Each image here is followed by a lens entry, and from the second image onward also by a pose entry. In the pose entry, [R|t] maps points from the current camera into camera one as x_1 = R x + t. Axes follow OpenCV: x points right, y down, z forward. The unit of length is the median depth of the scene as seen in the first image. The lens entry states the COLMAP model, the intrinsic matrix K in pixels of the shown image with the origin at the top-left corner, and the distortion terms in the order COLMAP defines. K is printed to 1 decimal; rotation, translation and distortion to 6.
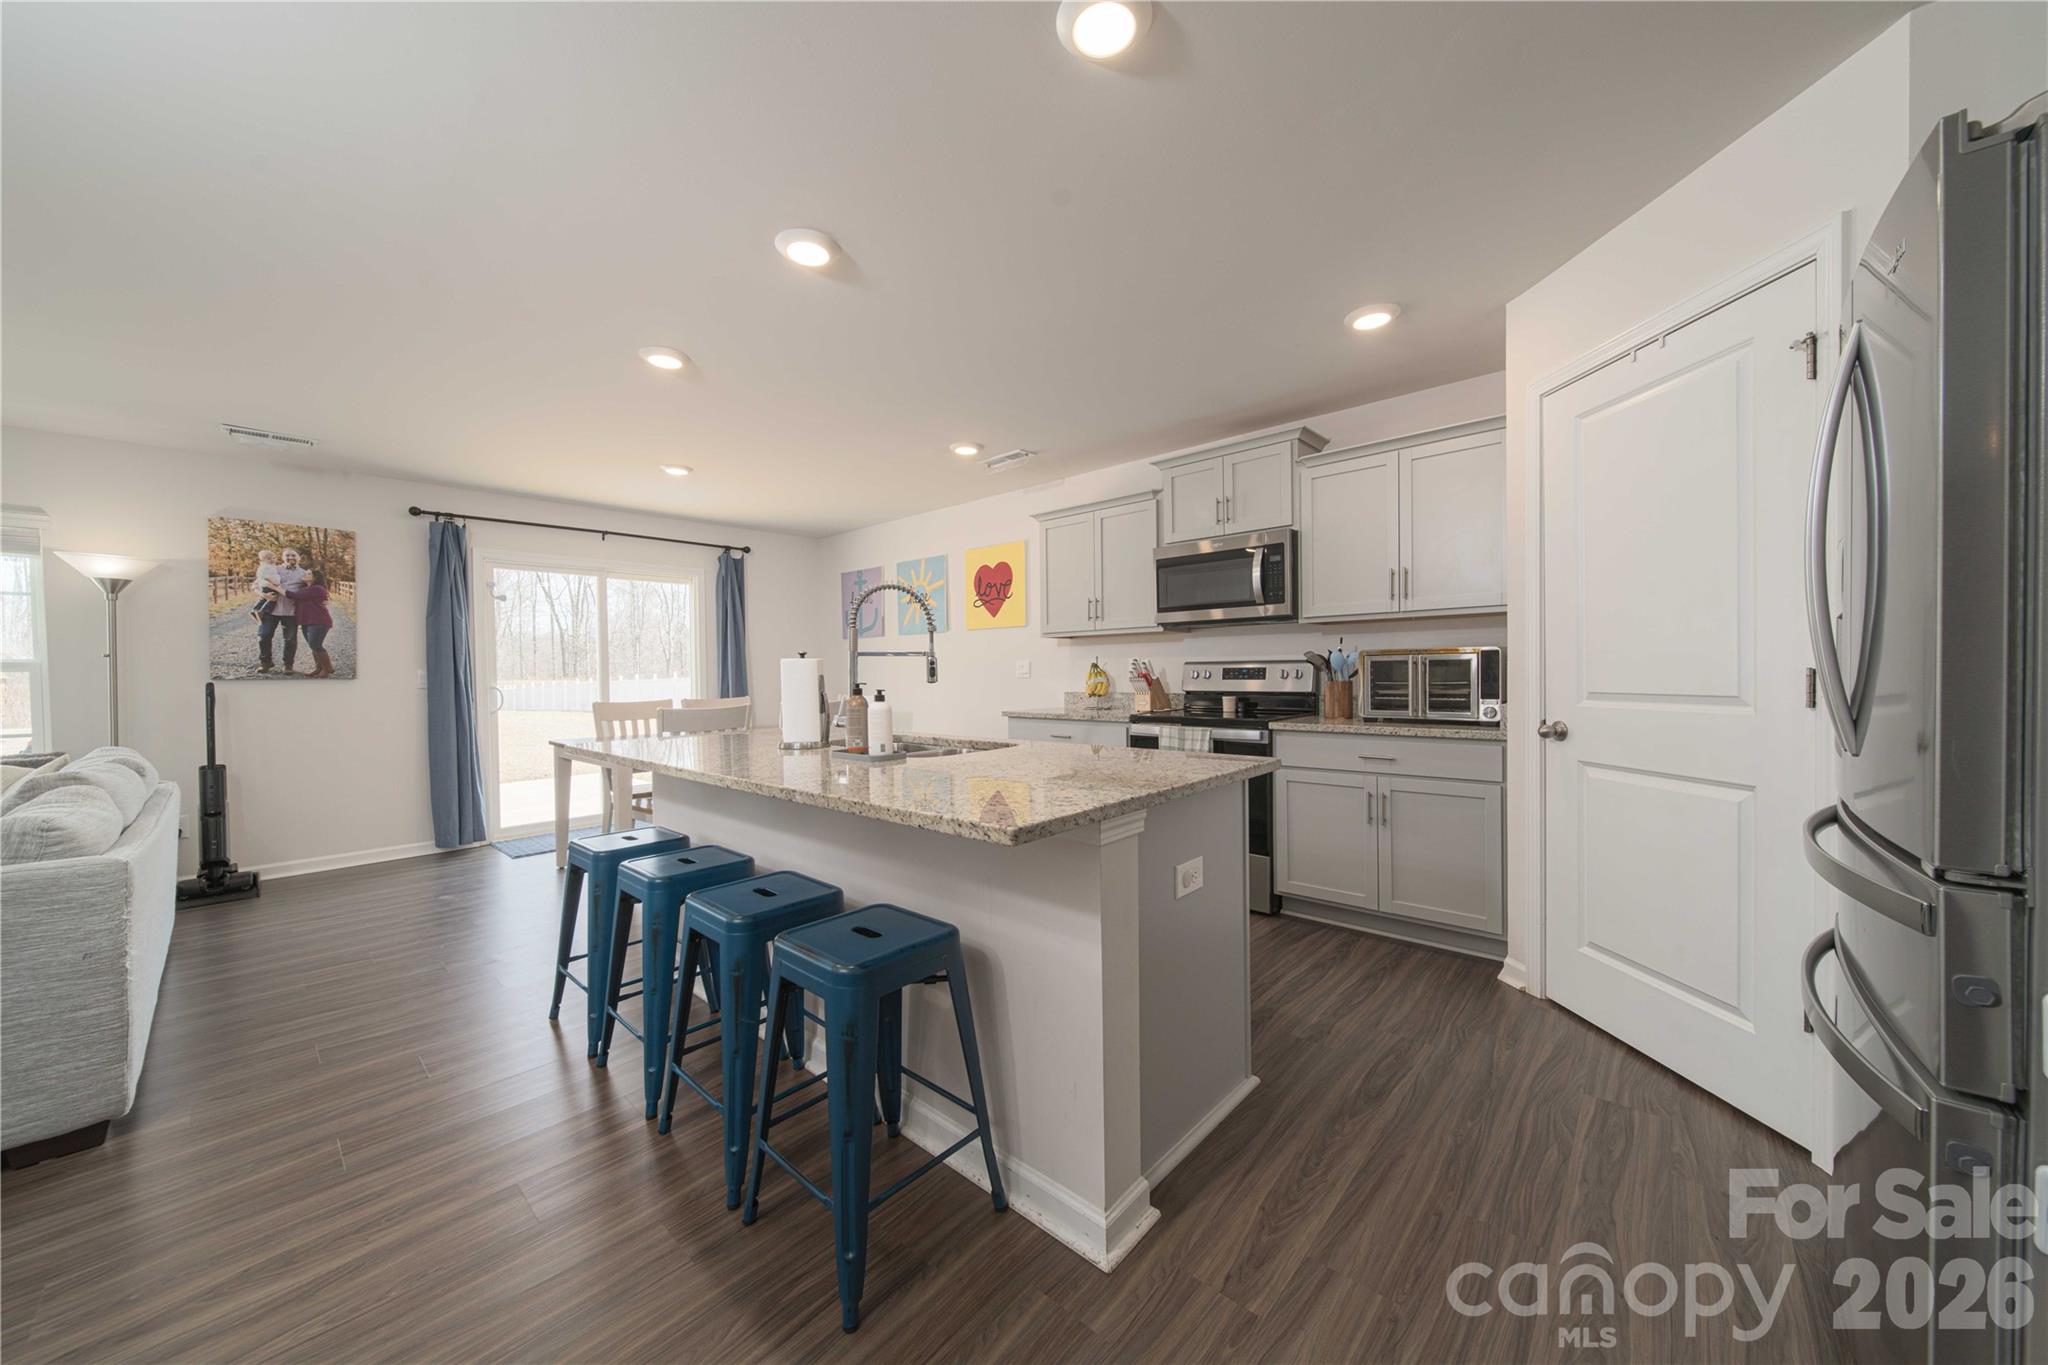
lens RADIAL K [[721.9, 0, 1020.7], [0, 721.9, 684.7], [0, 0, 1]] dist [-0.002841, -0.000520]
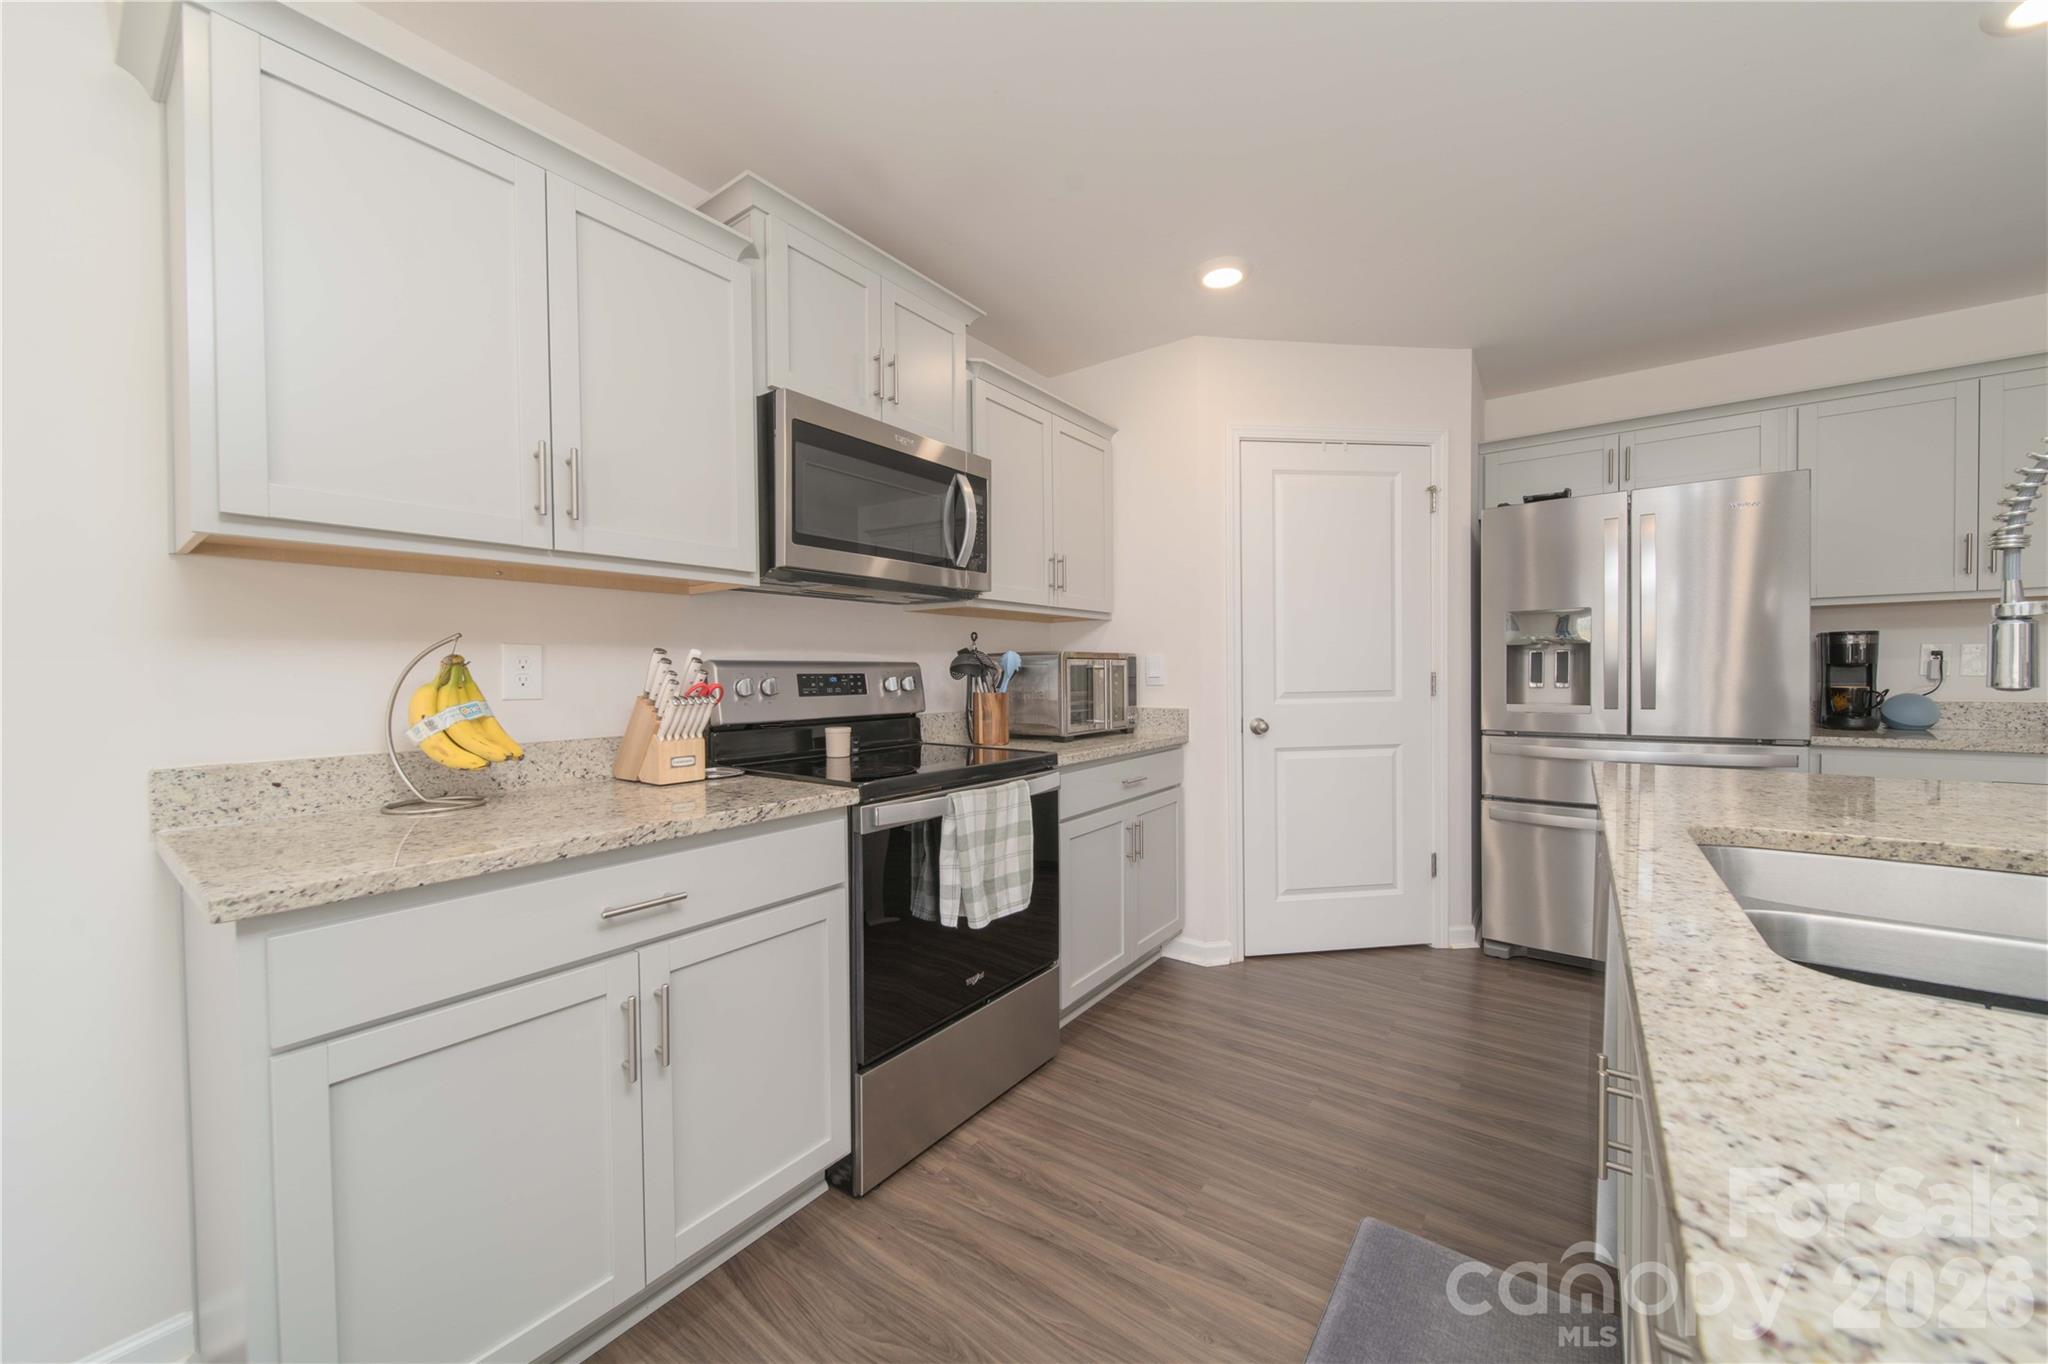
lens RADIAL K [[721.9, 0, 1006.2], [0, 721.9, 684.2], [0, 0, 1]] dist [-0.002841, -0.000520]
pose [[-0.099717, -0.000368, 0.995016, -0.224197], [0.032187, 0.999475, 0.003595, -0.012358], [-0.994495, 0.032385, -0.099653, 0.843534]]
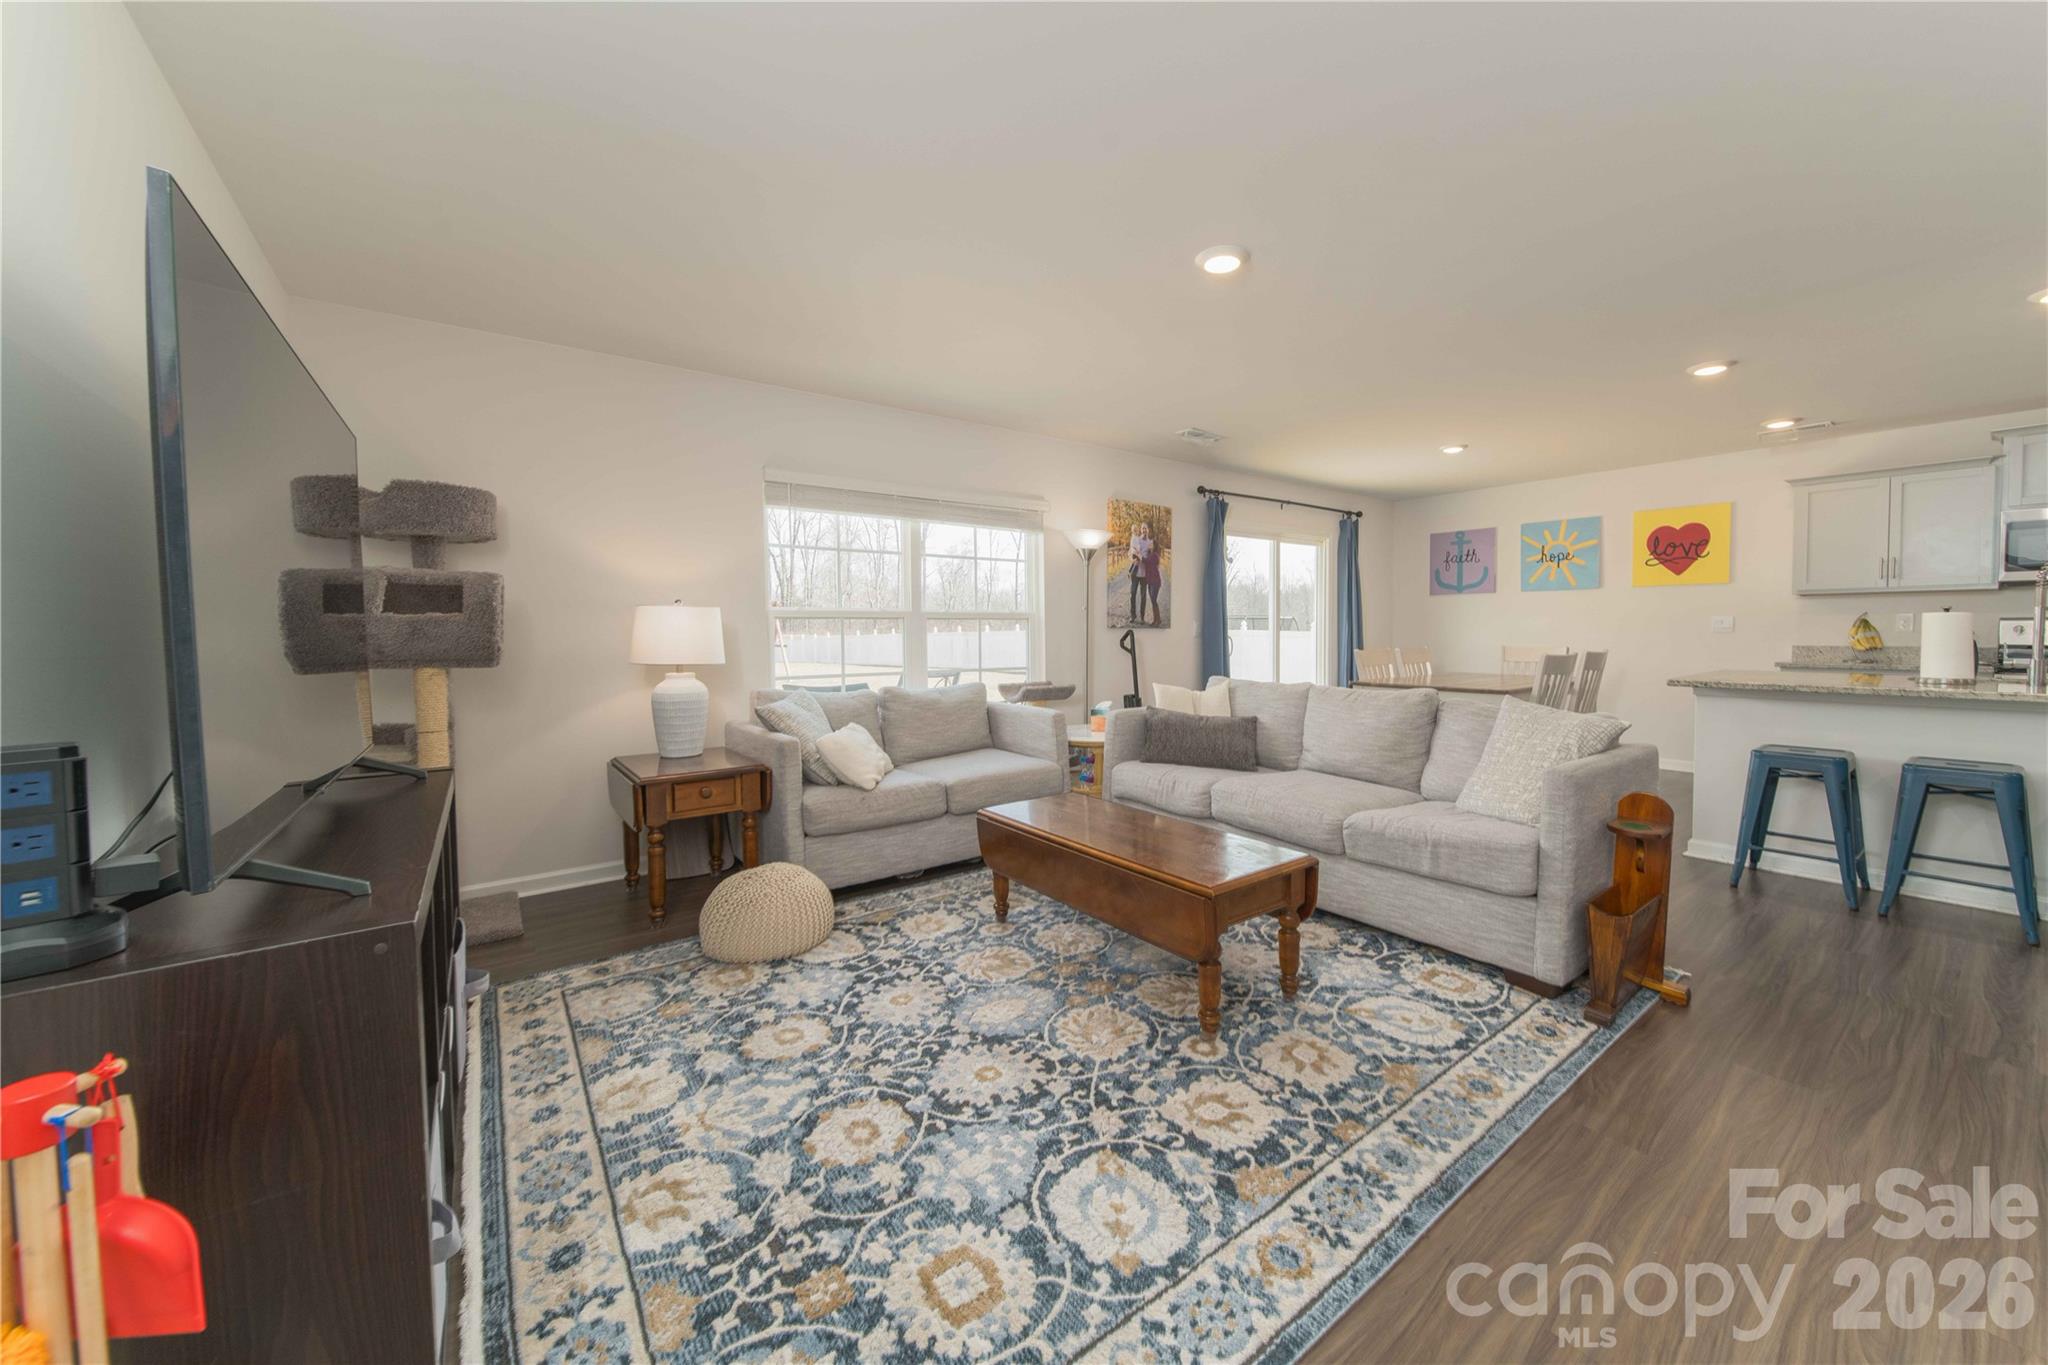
lens RADIAL K [[759.5, 0, 1058.5], [0, 759.5, 651.0], [0, 0, 1]] dist [-0.003605, -0.001479]
pose [[0.984889, 0.012023, -0.172767, -0.911110], [-0.010477, 0.999897, 0.009853, 0.020183], [0.172867, -0.007894, 0.984913, -0.311416]]
